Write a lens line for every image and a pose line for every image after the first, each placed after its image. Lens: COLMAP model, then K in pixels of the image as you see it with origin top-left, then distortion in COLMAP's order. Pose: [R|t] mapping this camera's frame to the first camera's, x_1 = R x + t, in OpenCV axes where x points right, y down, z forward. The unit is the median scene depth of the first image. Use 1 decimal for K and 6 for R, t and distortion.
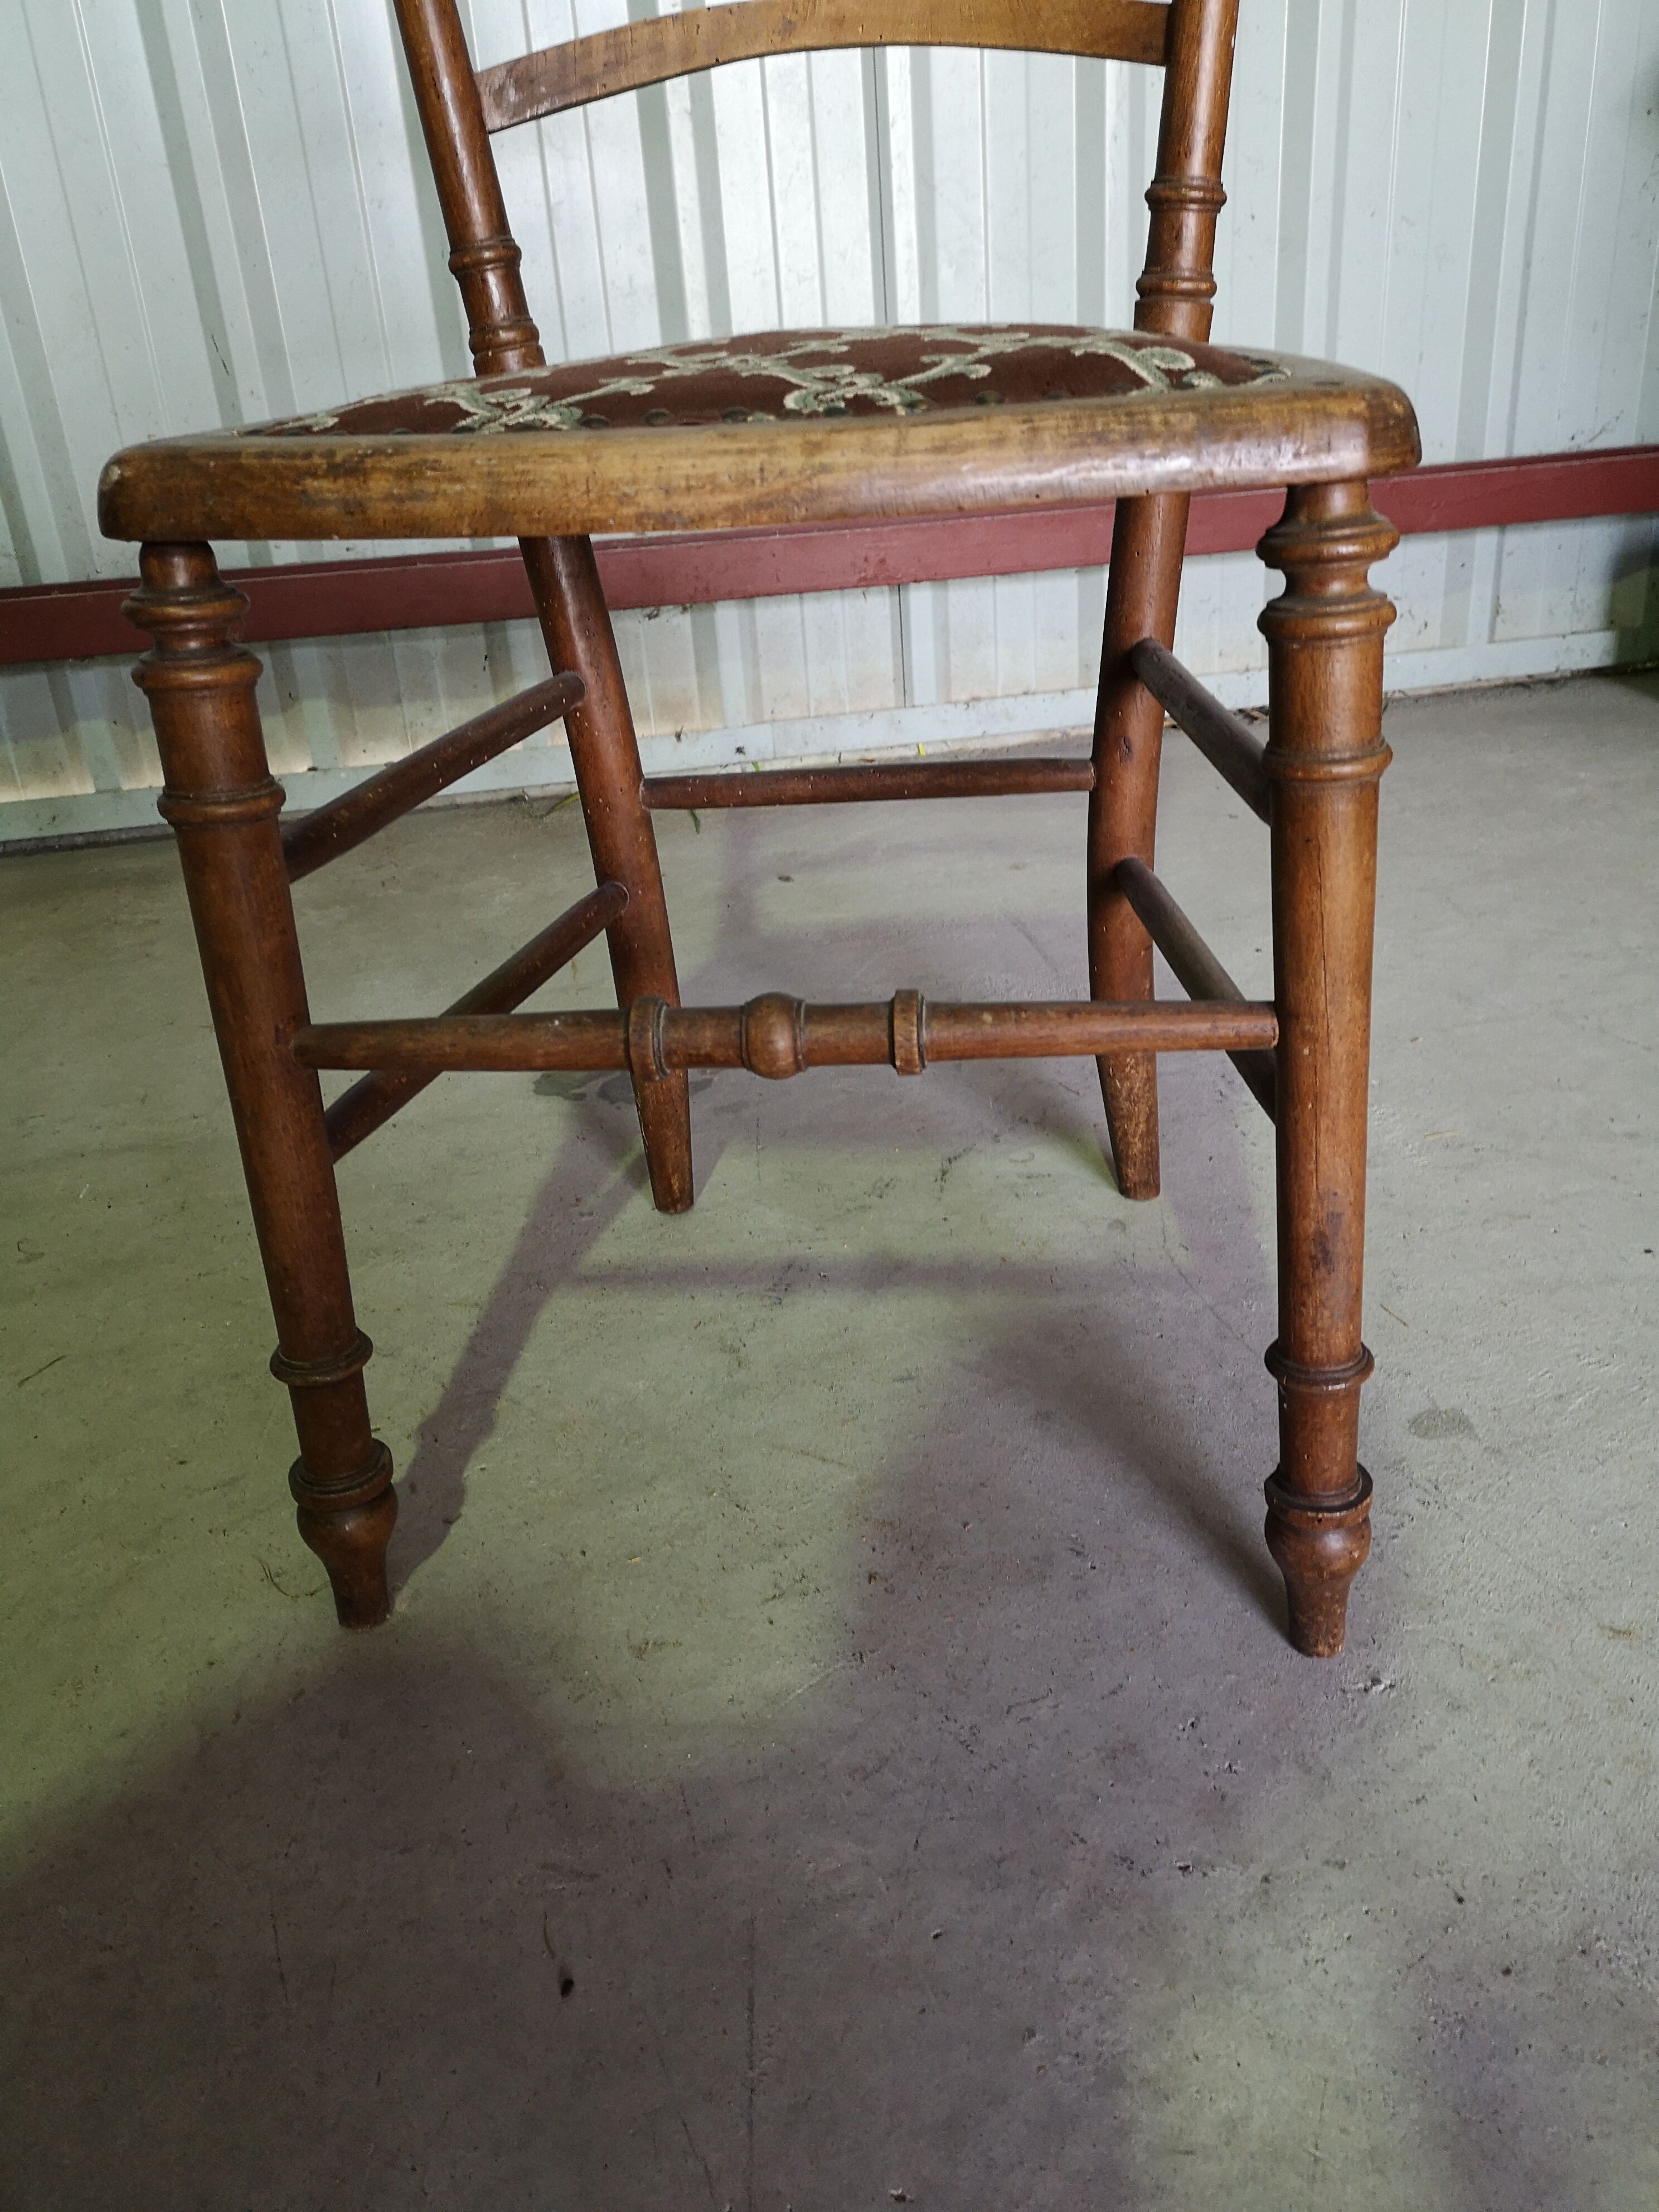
lens RADIAL K [[1704.4, 0, 826.9], [0, 1704.4, 1110.0], [0, 0, 1]] dist [0.064440, -0.093193]
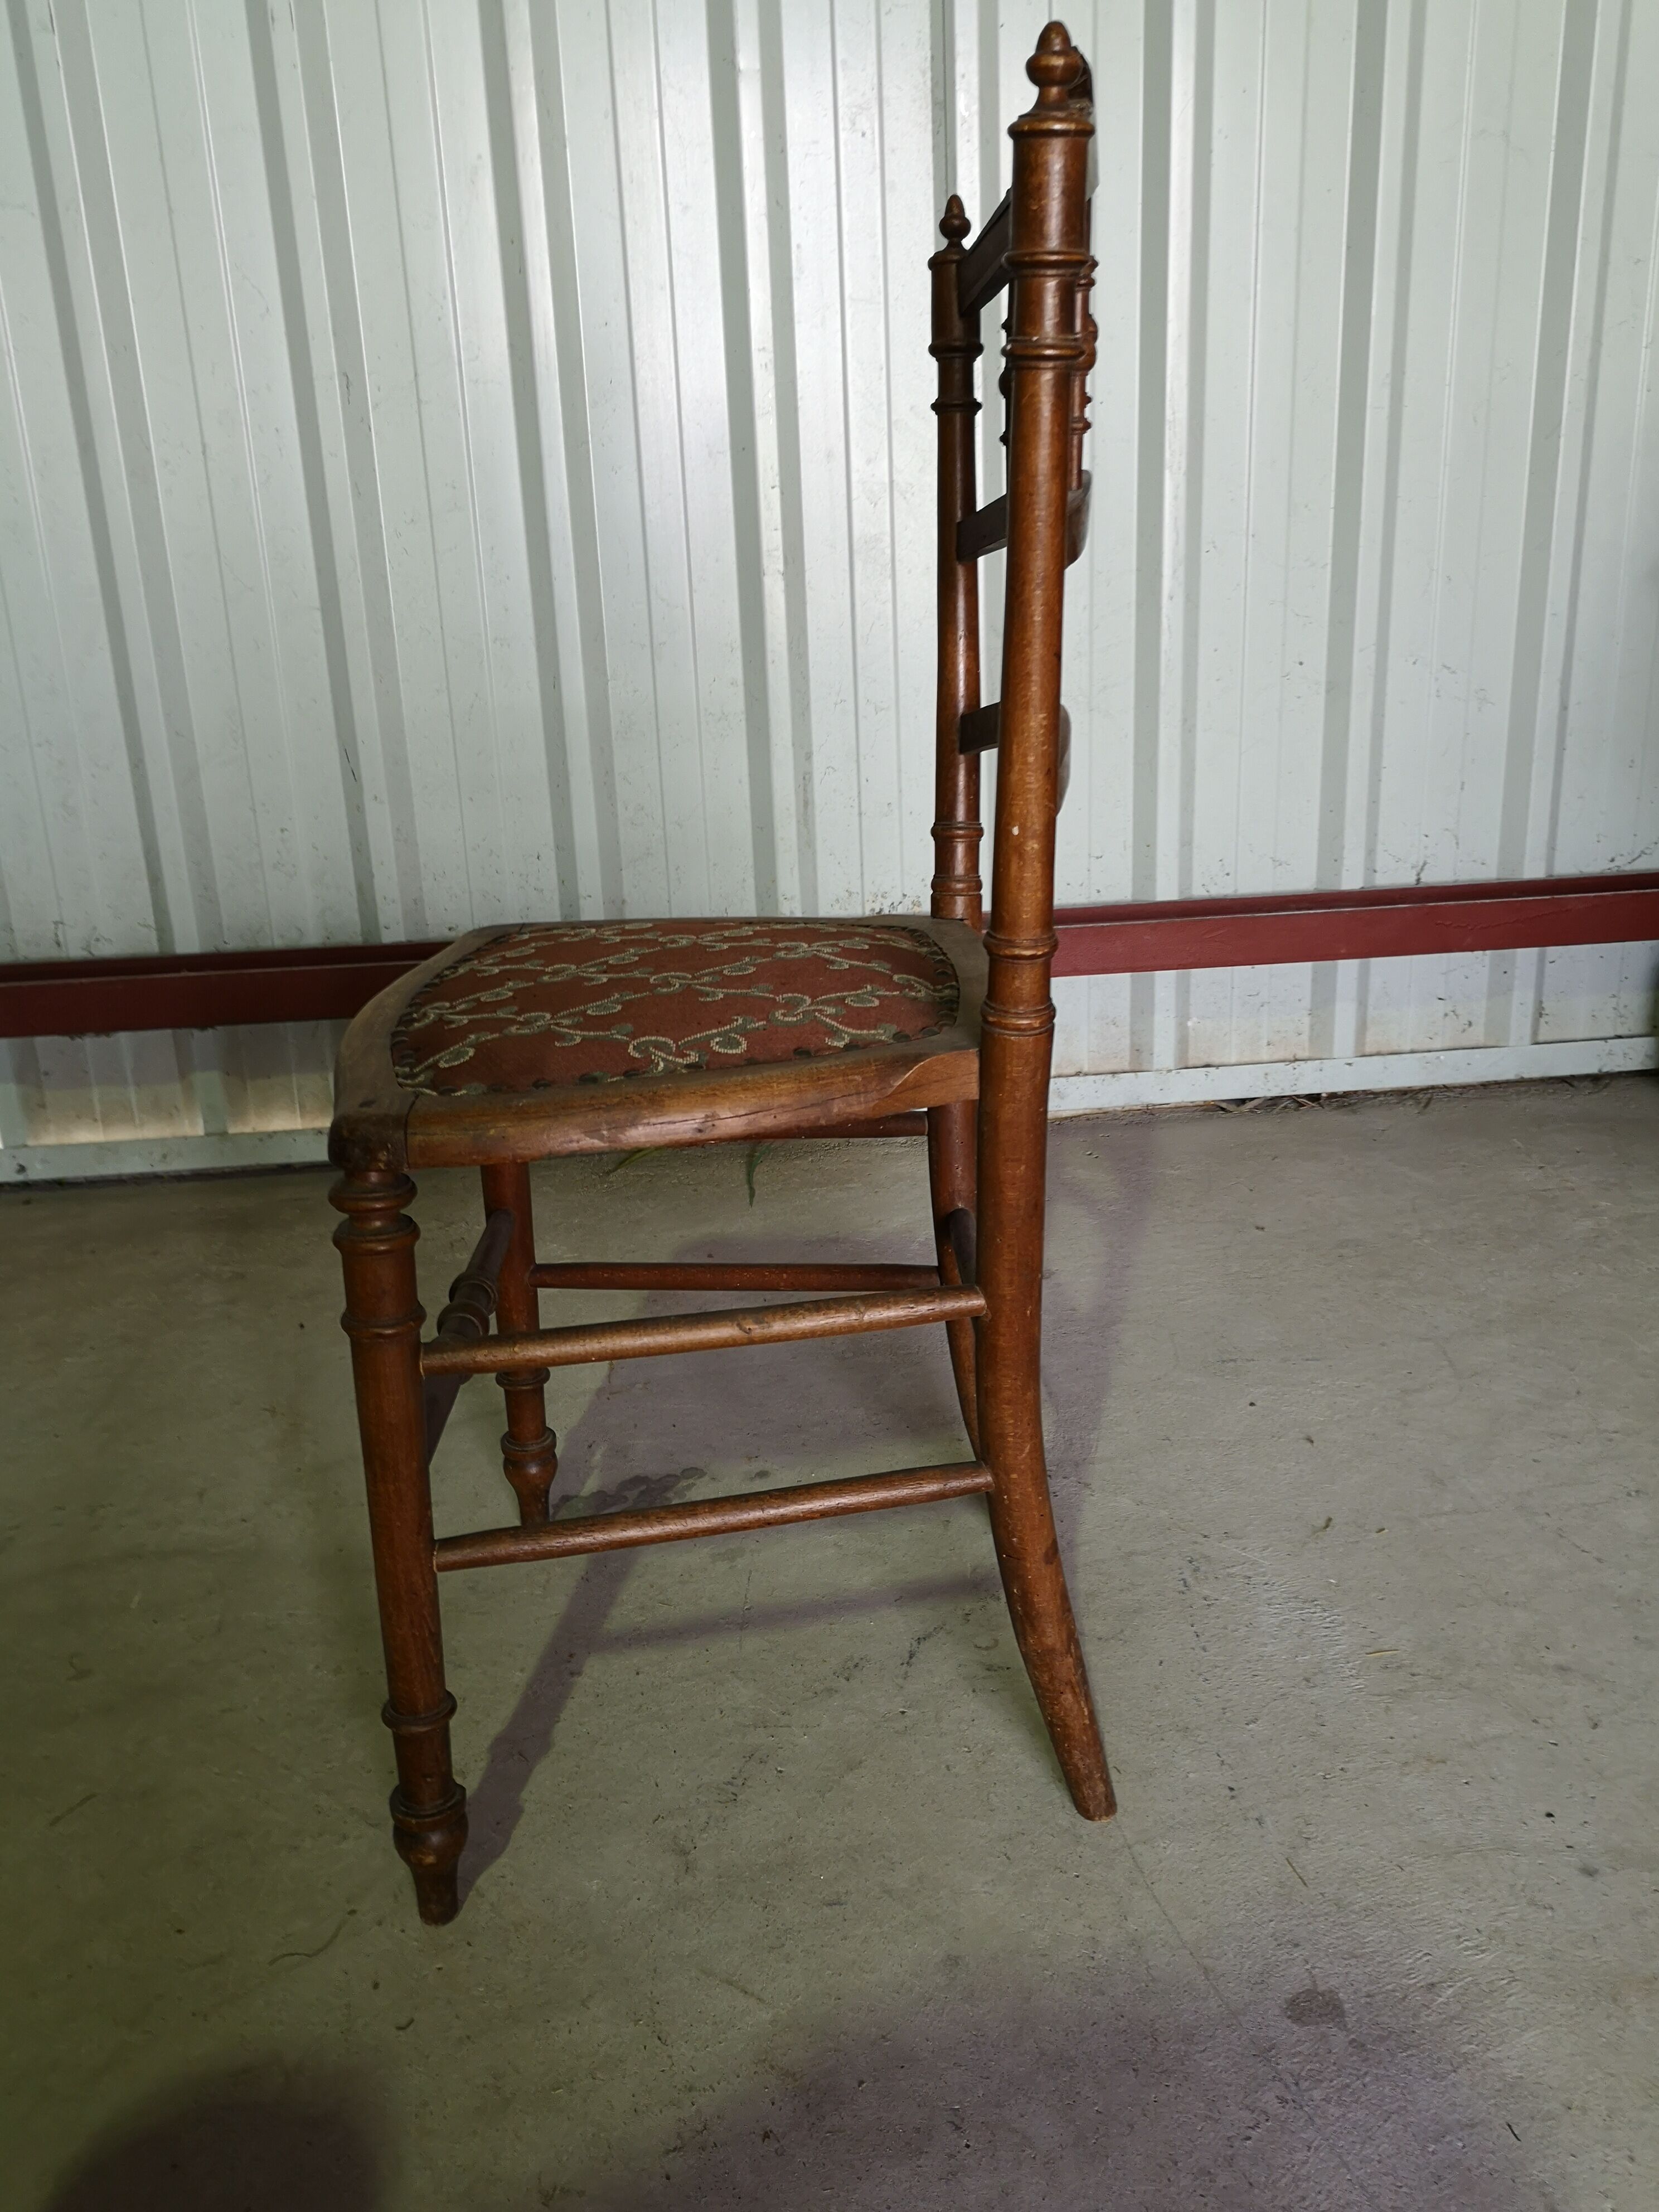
lens RADIAL K [[1758.7, 0, 837.2], [0, 1758.7, 1091.6], [0, 0, 1]] dist [-0.011640, 0.008459]
pose [[0.996401, 0.052578, -0.066494, 0.079284], [-0.060125, 0.991295, -0.117128, -0.186404], [0.059756, 0.120704, 0.990888, -0.136143]]
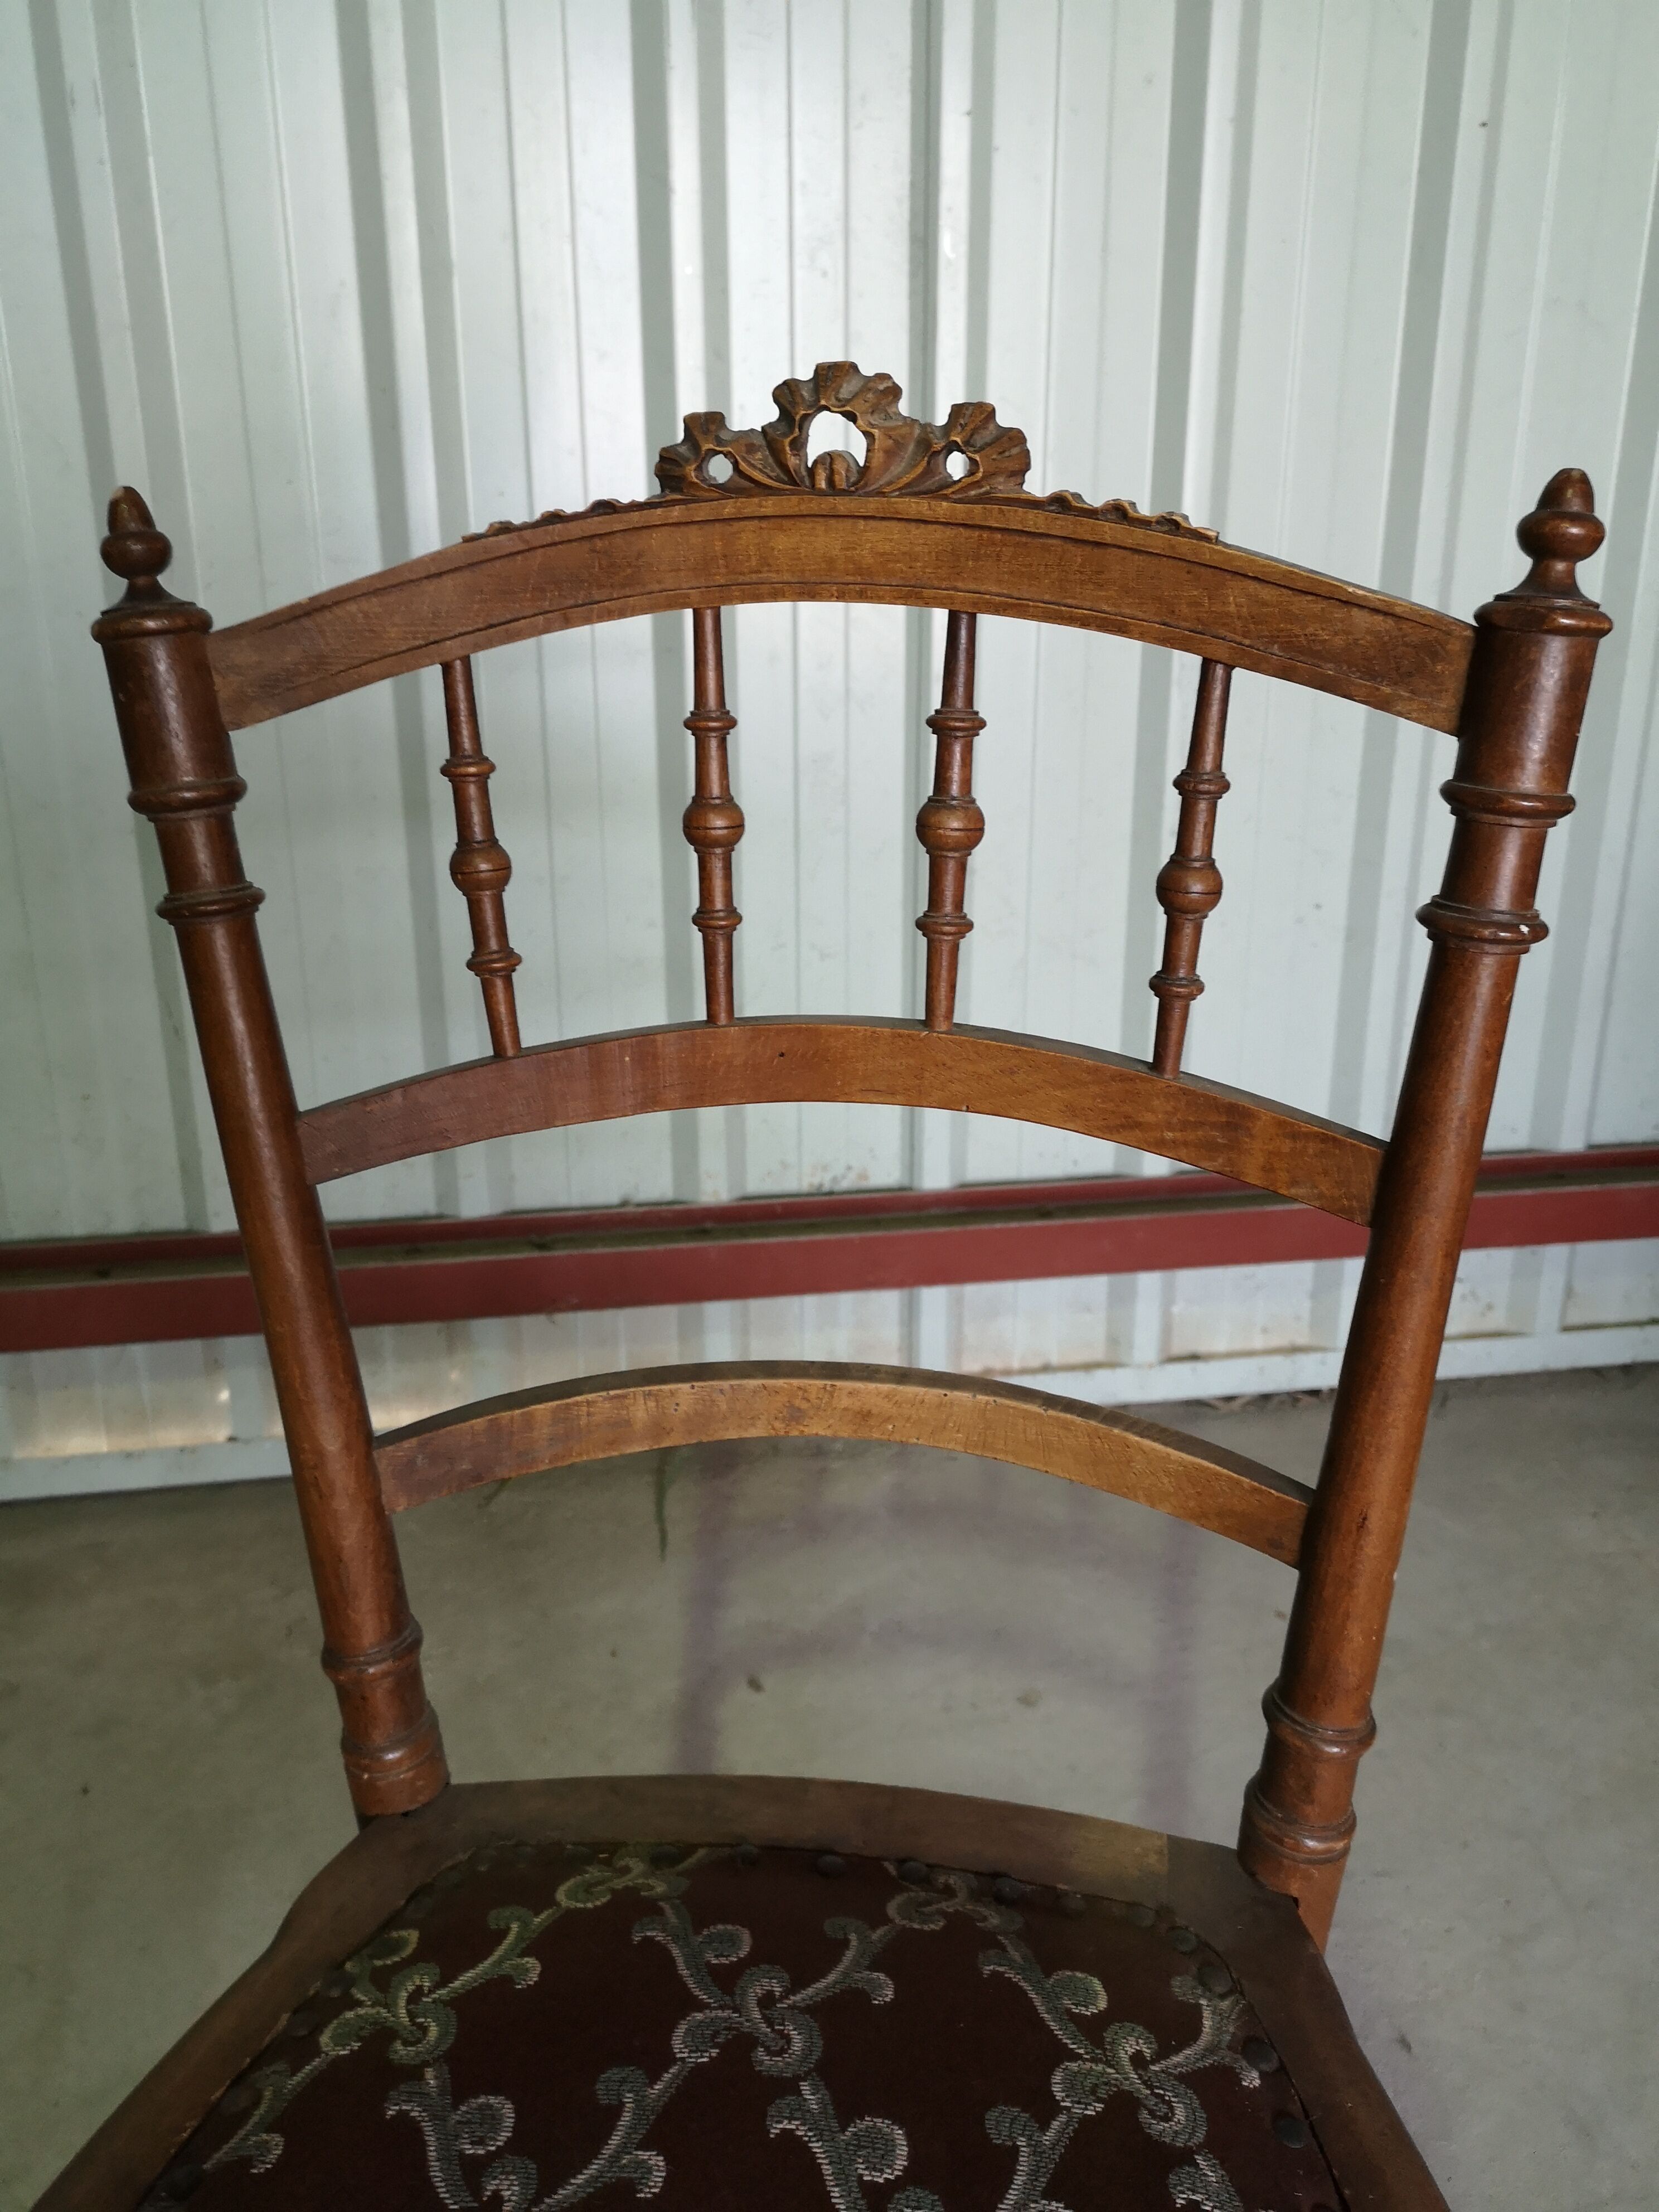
lens RADIAL K [[1700.5, 0, 829.5], [0, 1700.5, 1106.0], [0, 0, 1]] dist [0.008069, 0.005226]
pose [[0.997739, 0.067149, -0.002654, -0.007128], [-0.066993, 0.990753, -0.117989, -0.509643], [-0.005293, 0.117900, 0.993011, 0.195824]]
